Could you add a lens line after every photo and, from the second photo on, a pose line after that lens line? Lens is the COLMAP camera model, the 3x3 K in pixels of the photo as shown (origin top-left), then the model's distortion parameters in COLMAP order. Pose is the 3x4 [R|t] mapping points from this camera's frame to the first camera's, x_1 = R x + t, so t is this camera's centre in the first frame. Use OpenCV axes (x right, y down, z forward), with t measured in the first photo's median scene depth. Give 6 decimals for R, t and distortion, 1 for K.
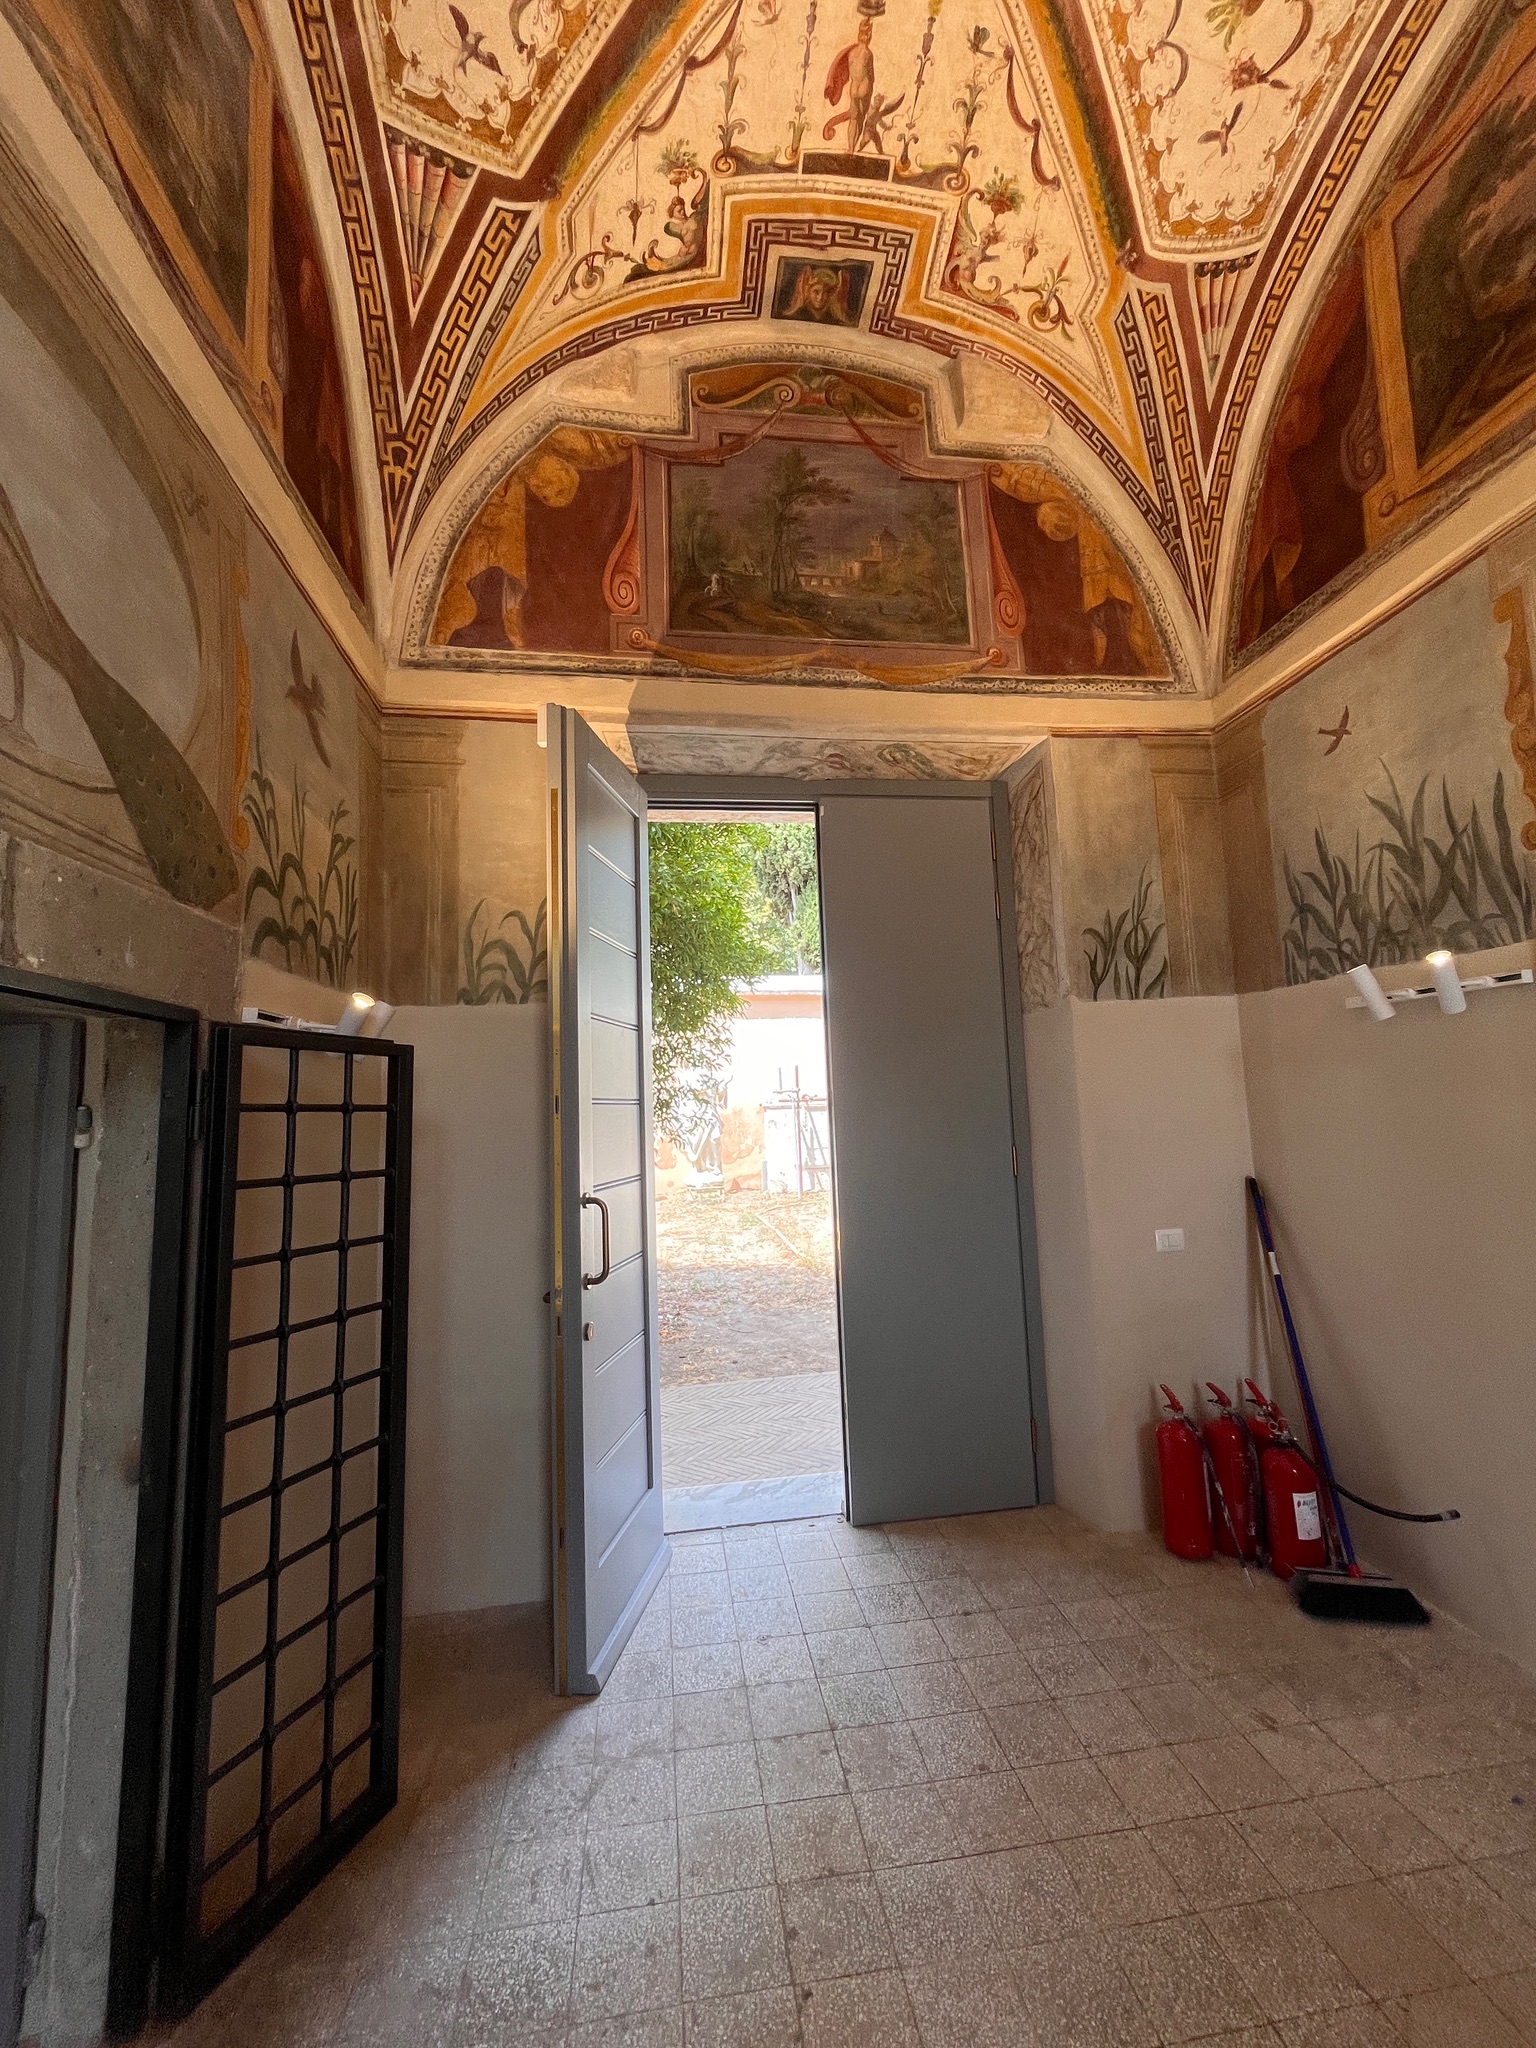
lens RADIAL K [[835.3, 0, 769.5], [0, 835.3, 1018.5], [0, 0, 1]] dist [-0.003273, 0.001875]
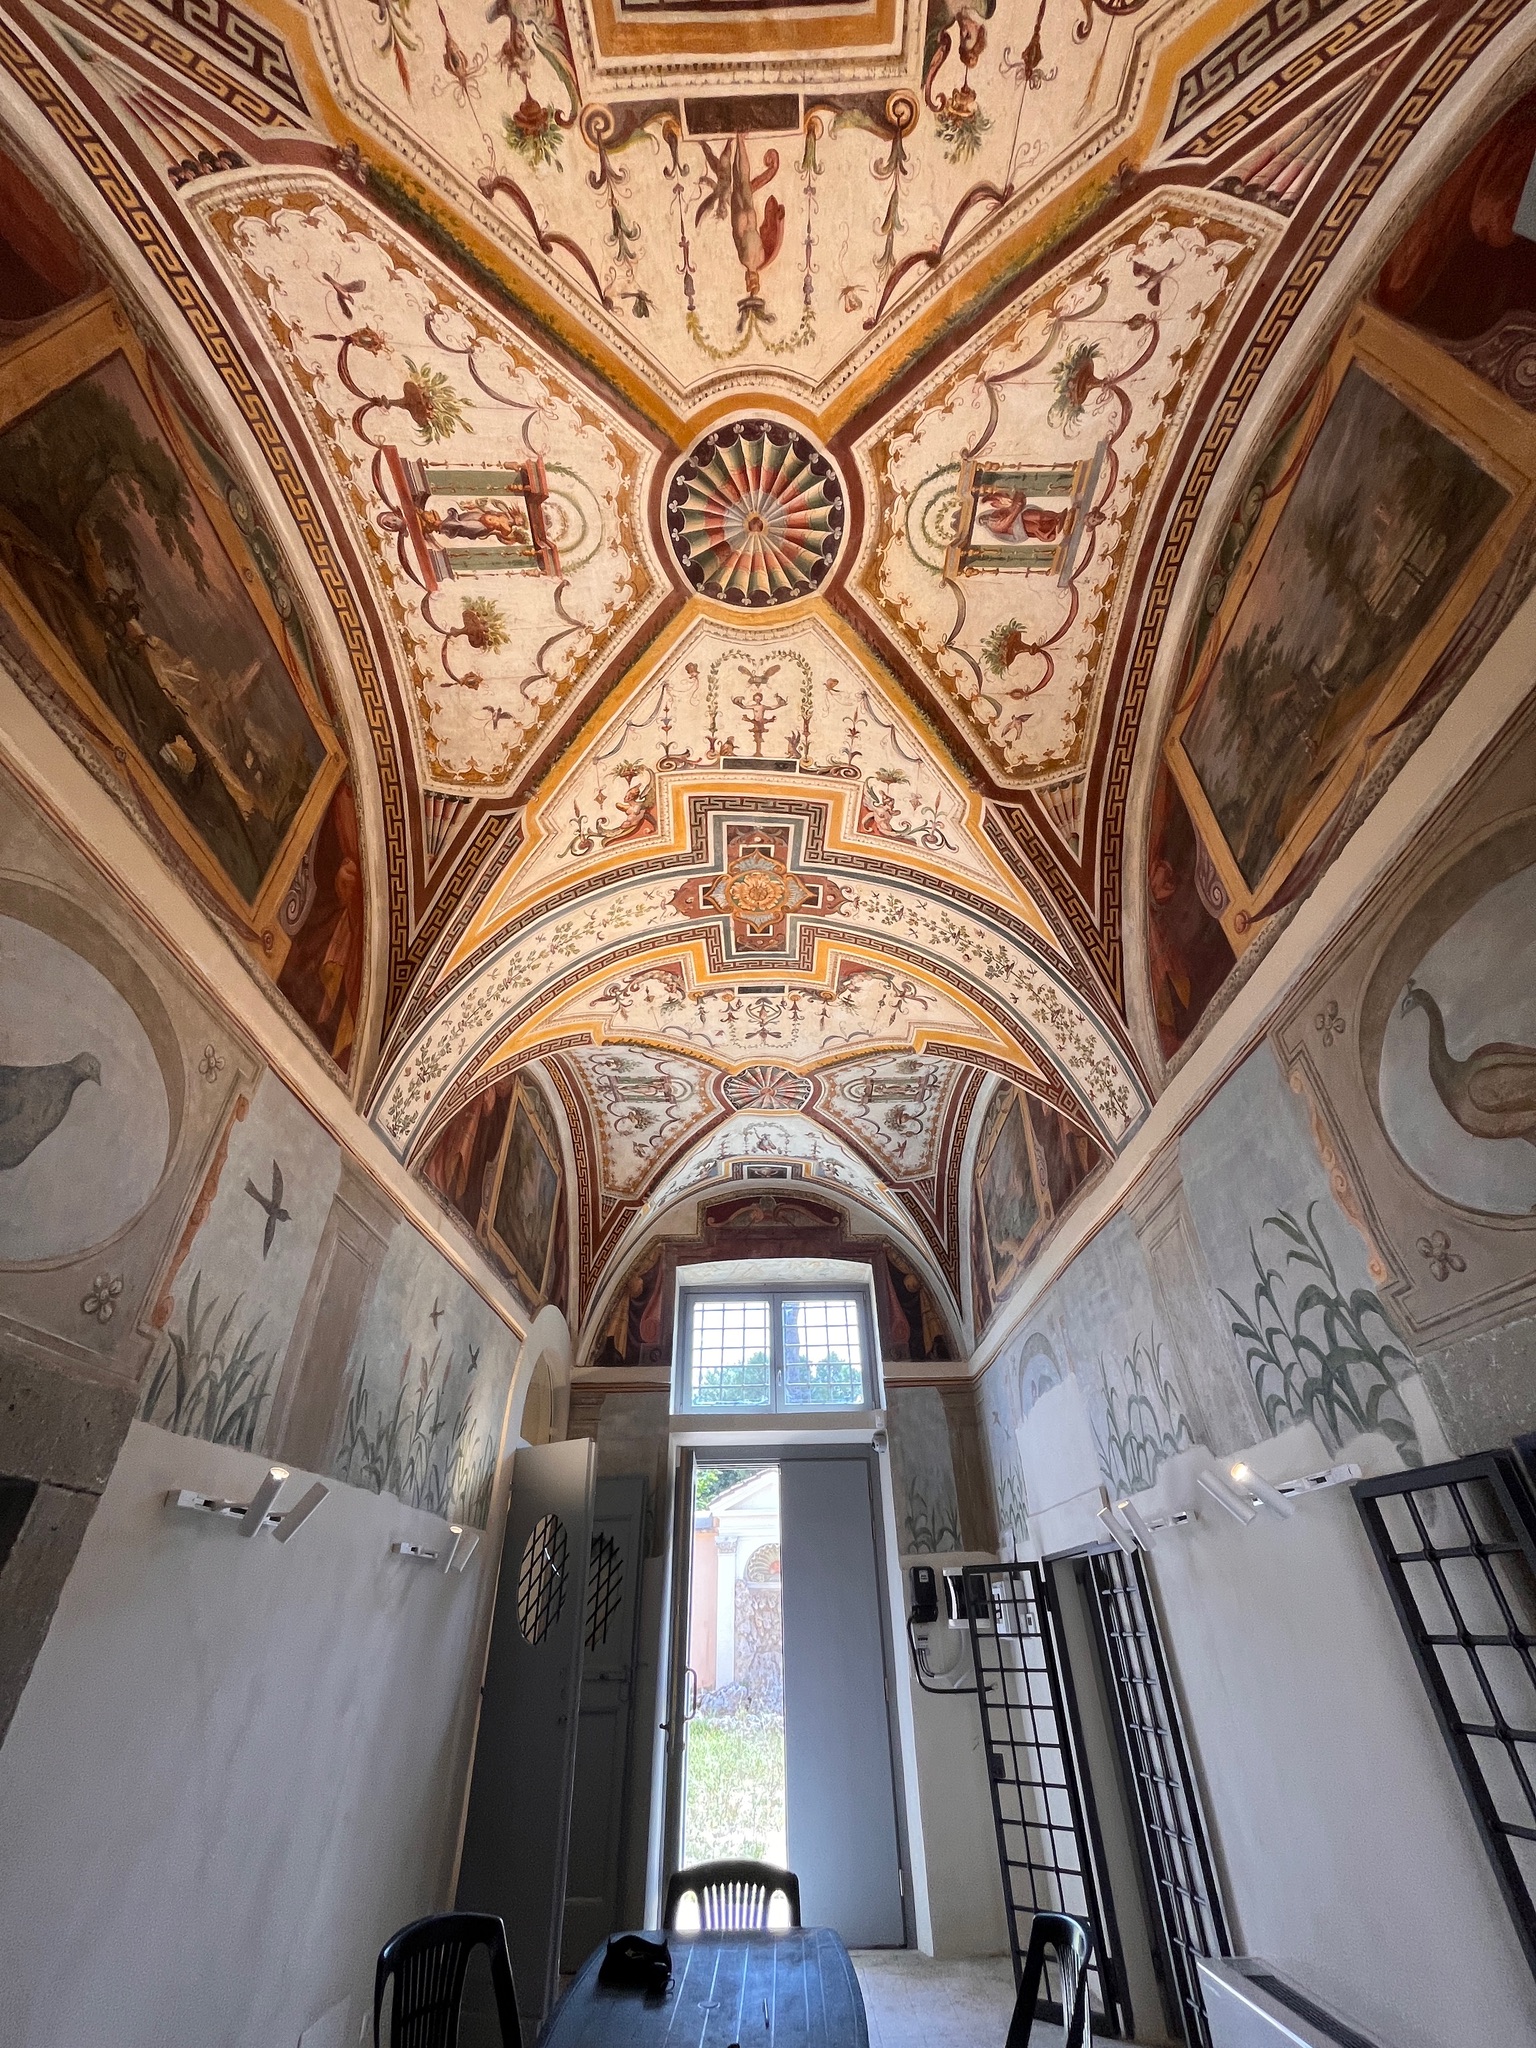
lens RADIAL K [[835.3, 0, 773.6], [0, 835.3, 1014.8], [0, 0, 1]] dist [-0.003273, 0.001875]
pose [[-0.989375, 0.124989, 0.074261, 0.113151], [0.040724, 0.728593, -0.683735, 0.128166], [-0.139566, -0.673446, -0.725942, 1.021444]]
